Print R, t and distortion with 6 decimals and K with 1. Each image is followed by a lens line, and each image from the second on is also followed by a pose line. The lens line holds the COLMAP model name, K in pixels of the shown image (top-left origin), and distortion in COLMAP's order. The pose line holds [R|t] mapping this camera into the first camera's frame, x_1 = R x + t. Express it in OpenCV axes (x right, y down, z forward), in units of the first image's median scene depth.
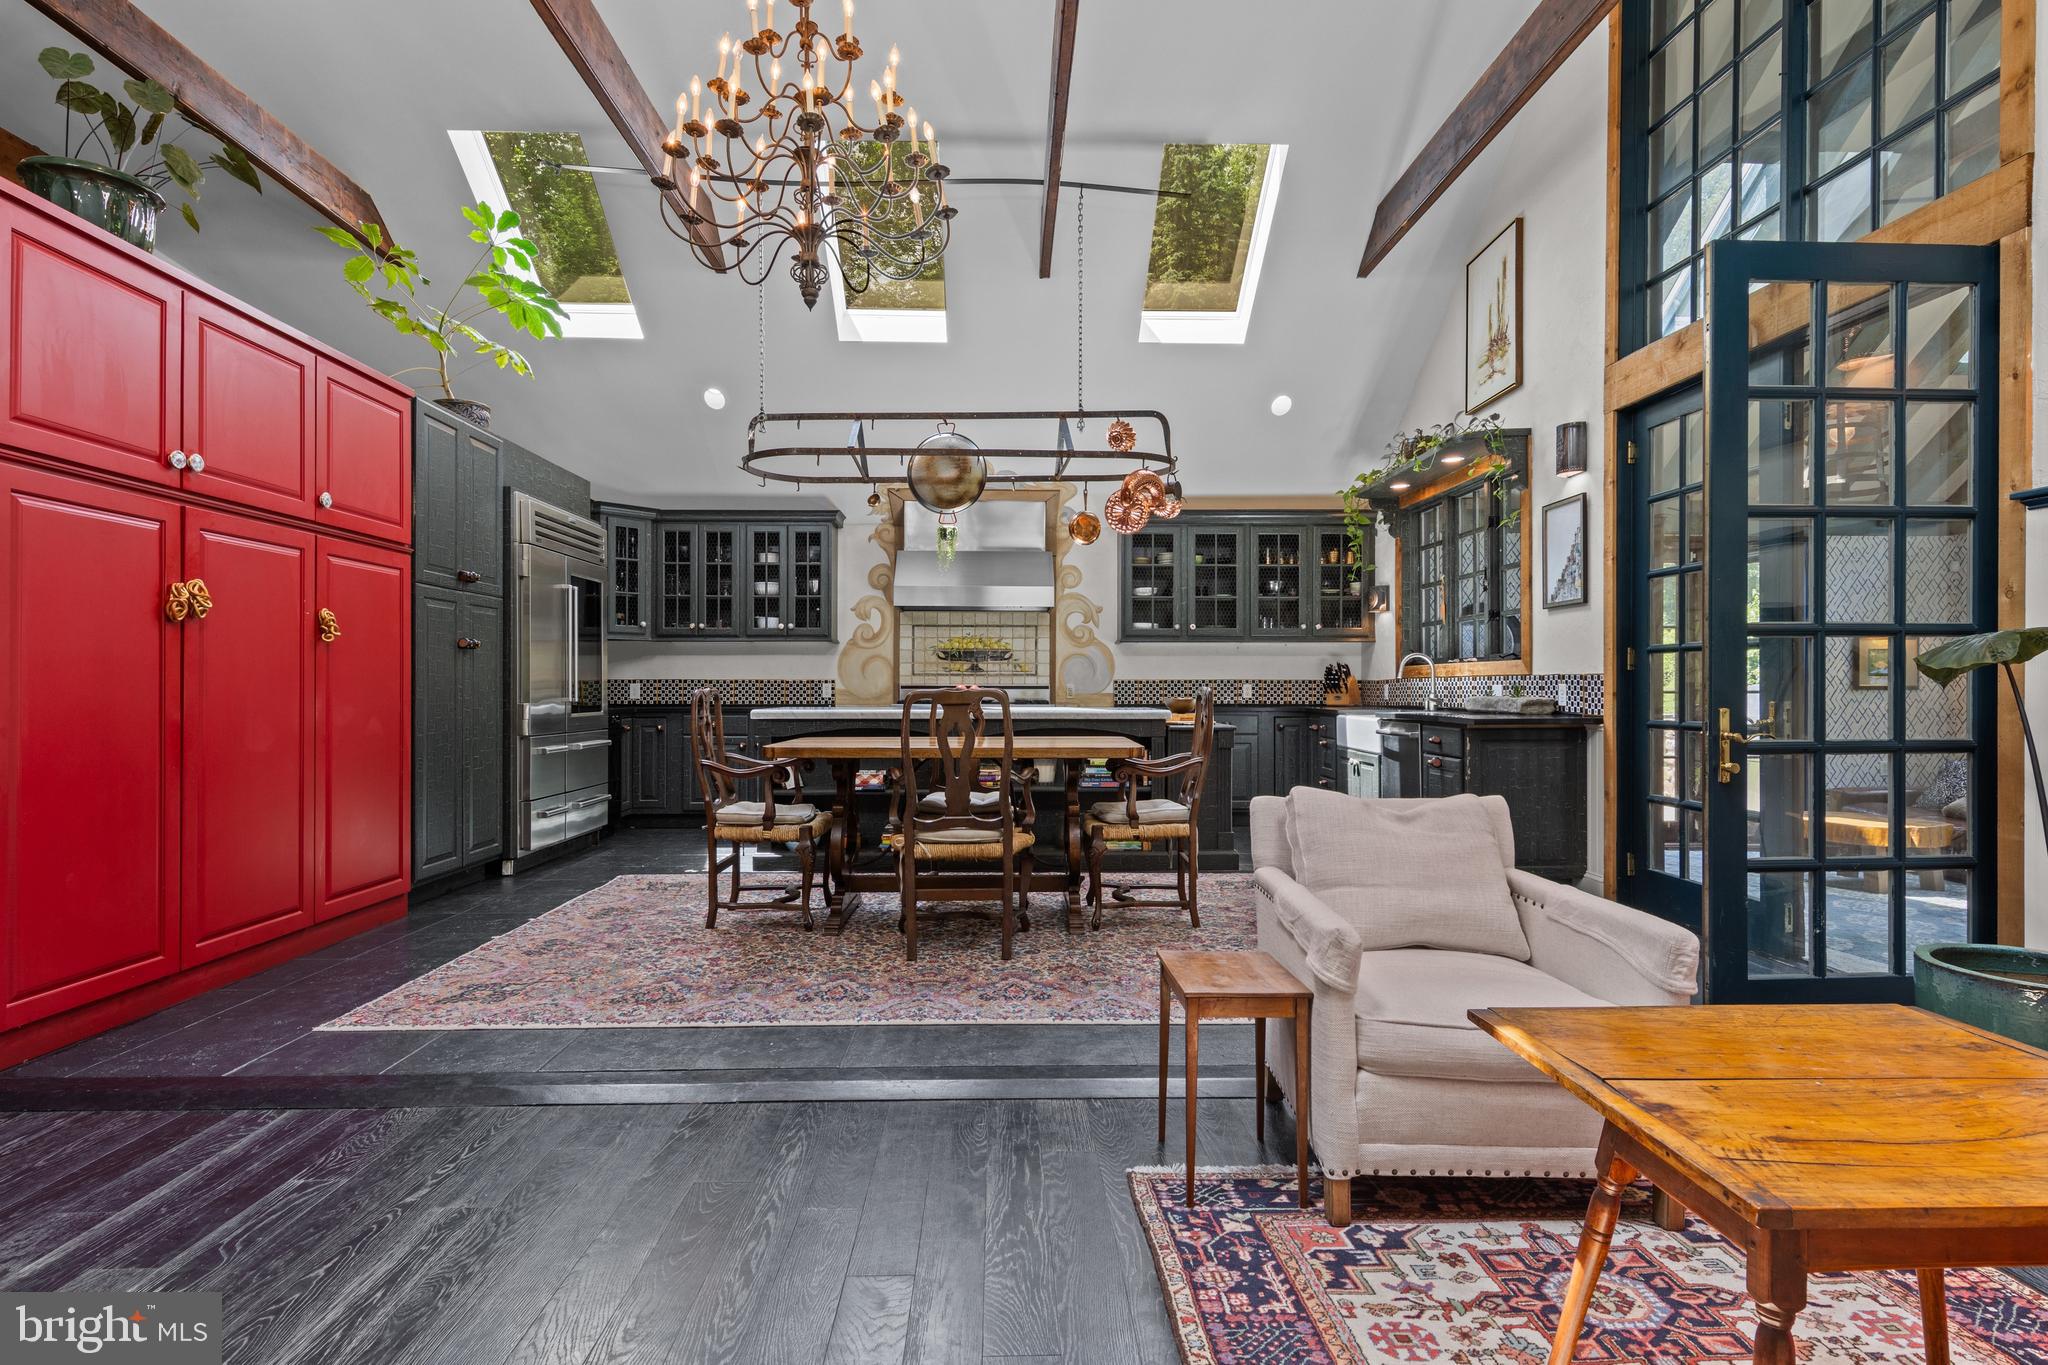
lens RADIAL K [[1046.7, 0, 1023.1], [0, 1046.7, 686.3], [0, 0, 1]] dist [0.011969, -0.004288]
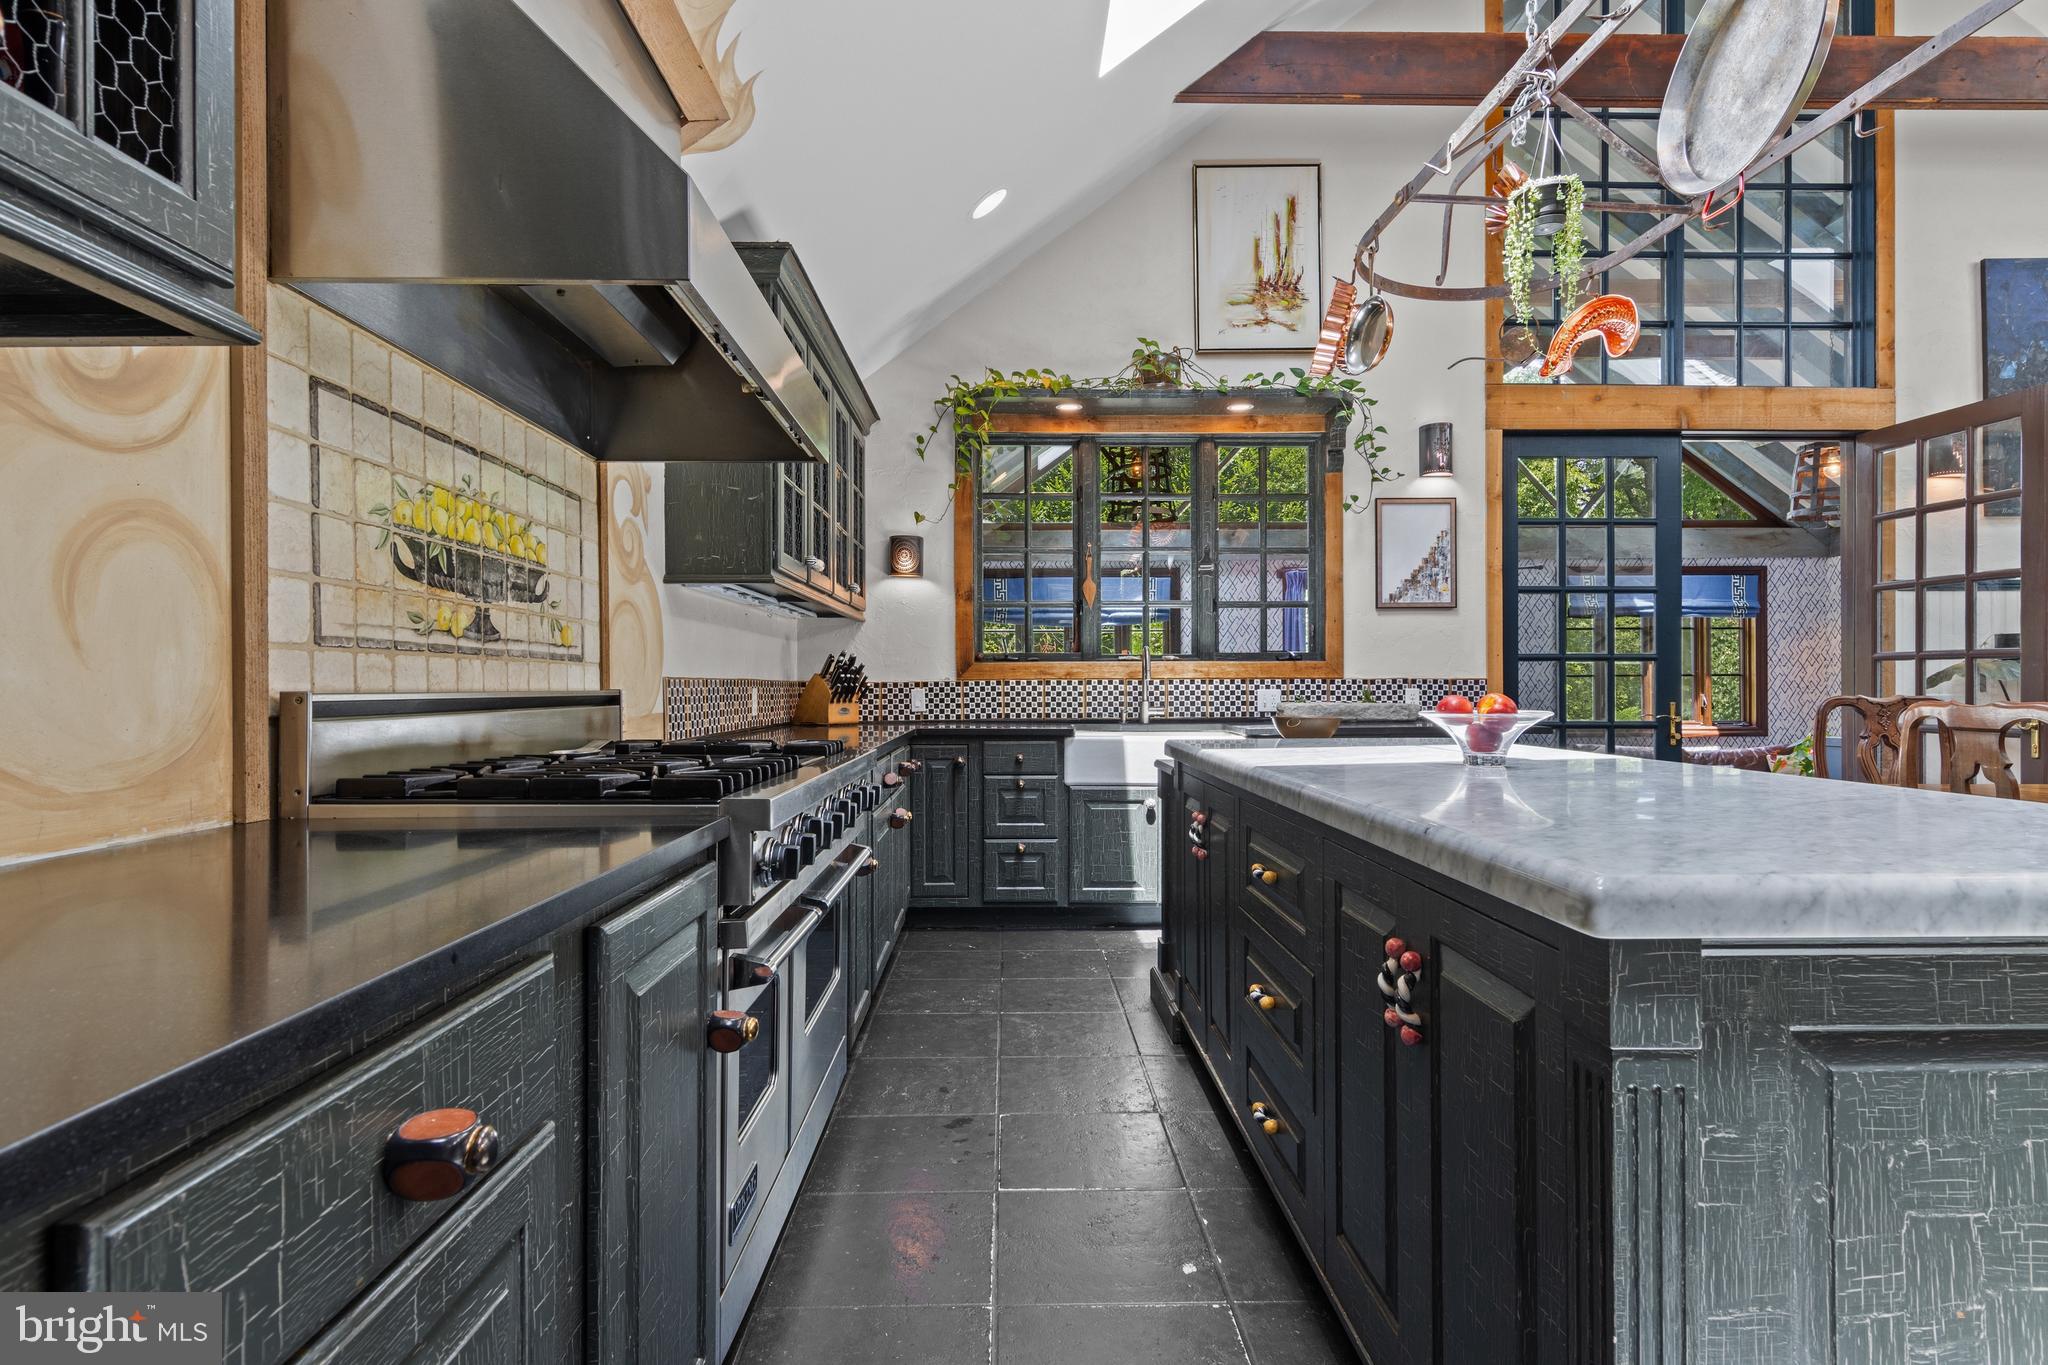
lens RADIAL K [[1046.7, 0, 1024.7], [0, 1046.7, 679.1], [0, 0, 1]] dist [0.011969, -0.004288]
pose [[0.006941, 0.007173, 0.999950, -0.412727], [0.001292, 0.999973, -0.007182, -0.003973], [-0.999975, 0.001342, 0.006931, 1.233474]]
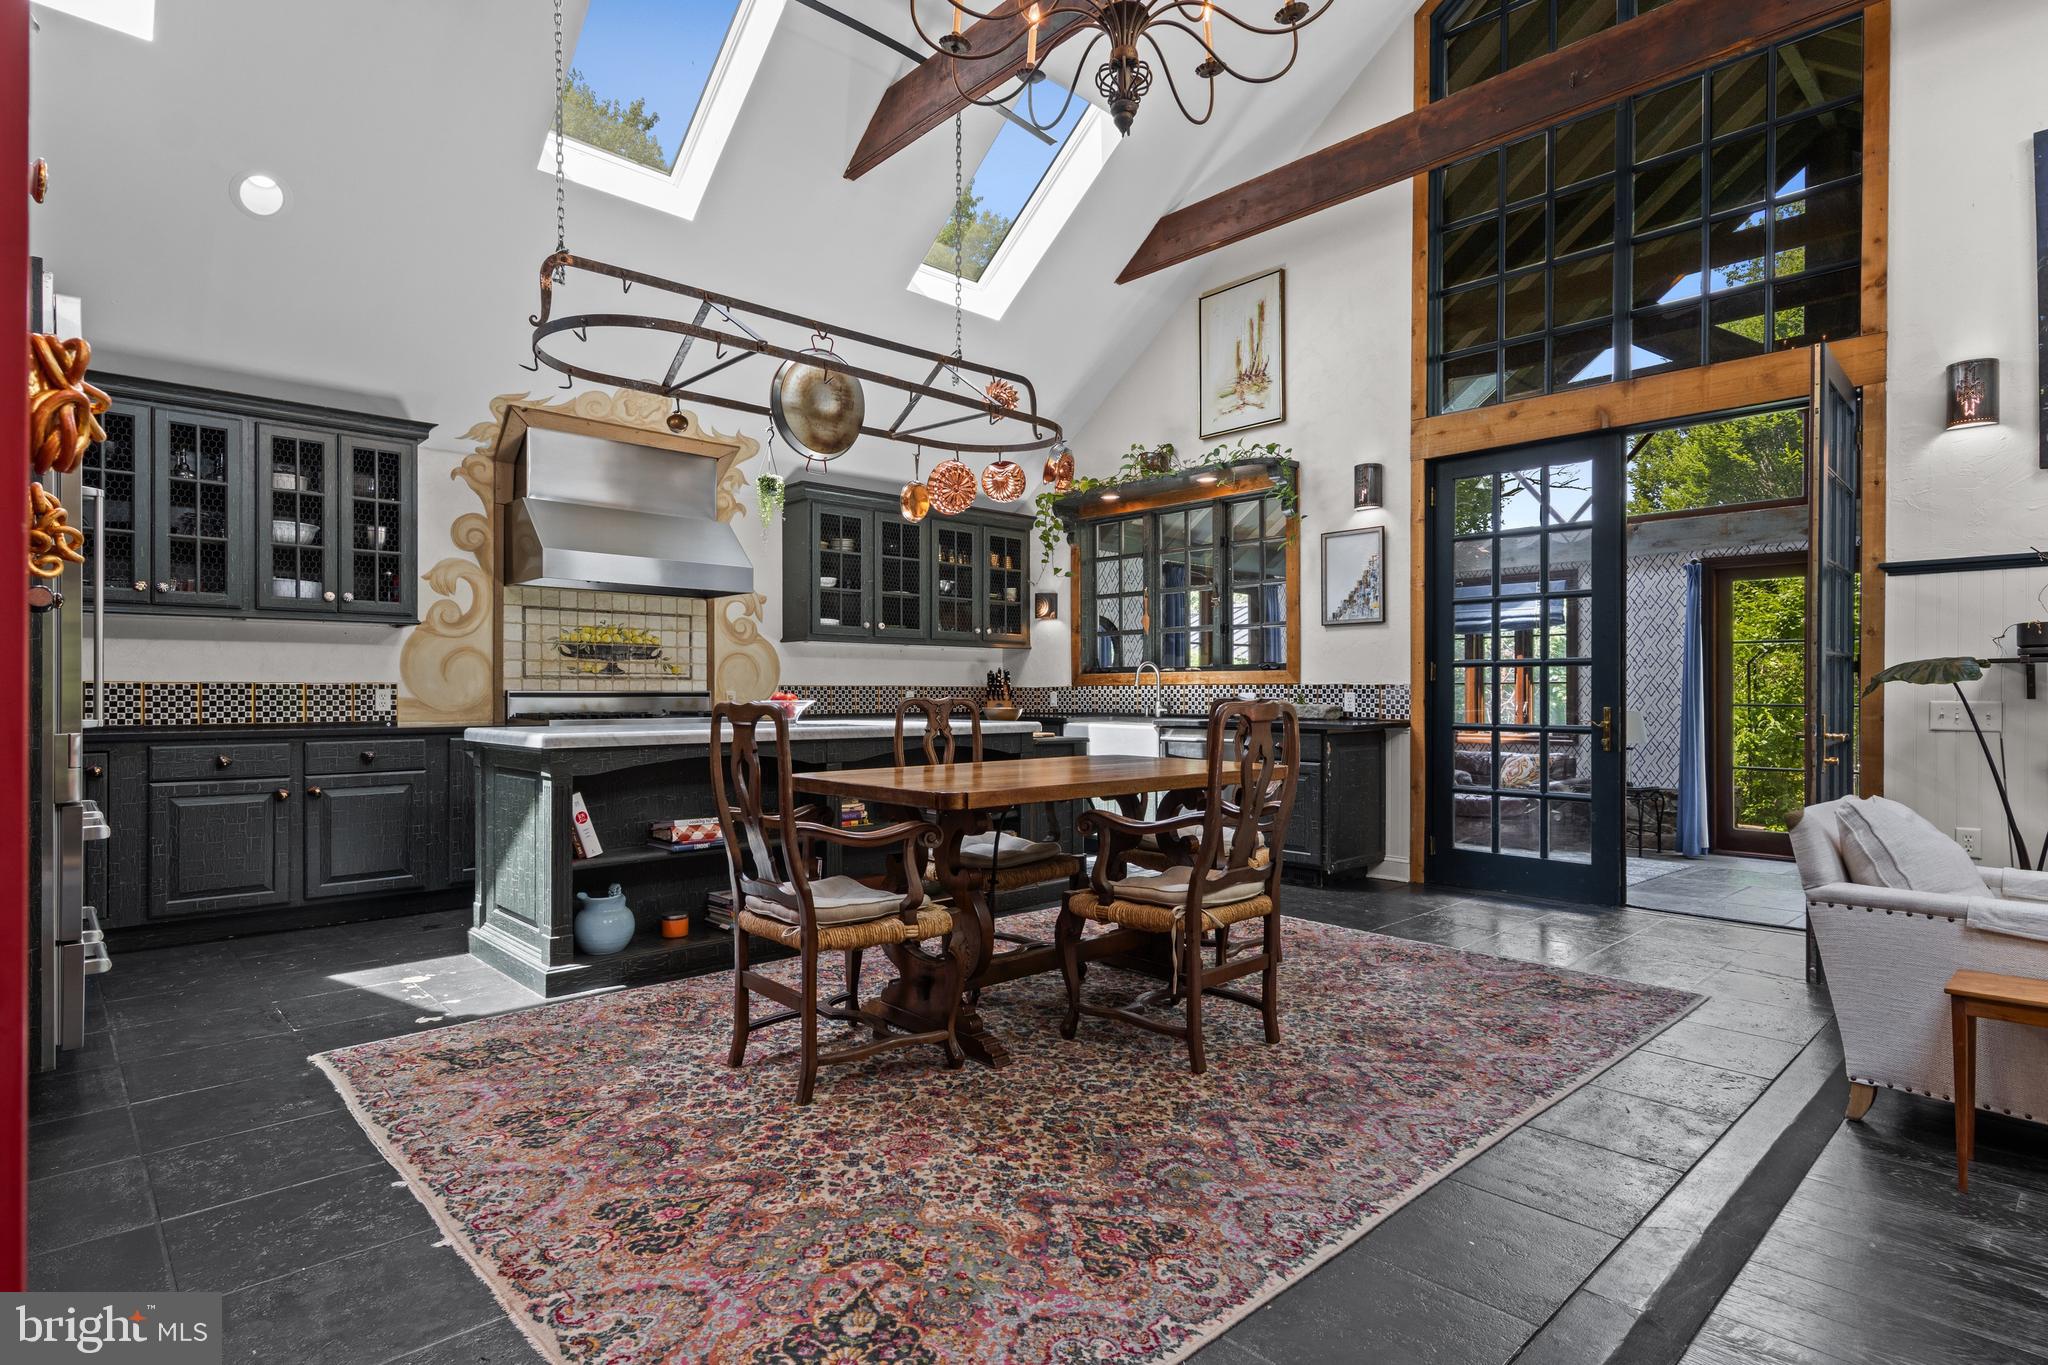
lens RADIAL K [[1046.7, 0, 1024.3], [0, 1046.7, 691.9], [0, 0, 1]] dist [0.011969, -0.004288]
pose [[0.743376, 0.000480, 0.668873, -0.460657], [-0.001505, 0.999998, 0.000955, -0.003121], [-0.668872, -0.001717, 0.743376, 0.360168]]
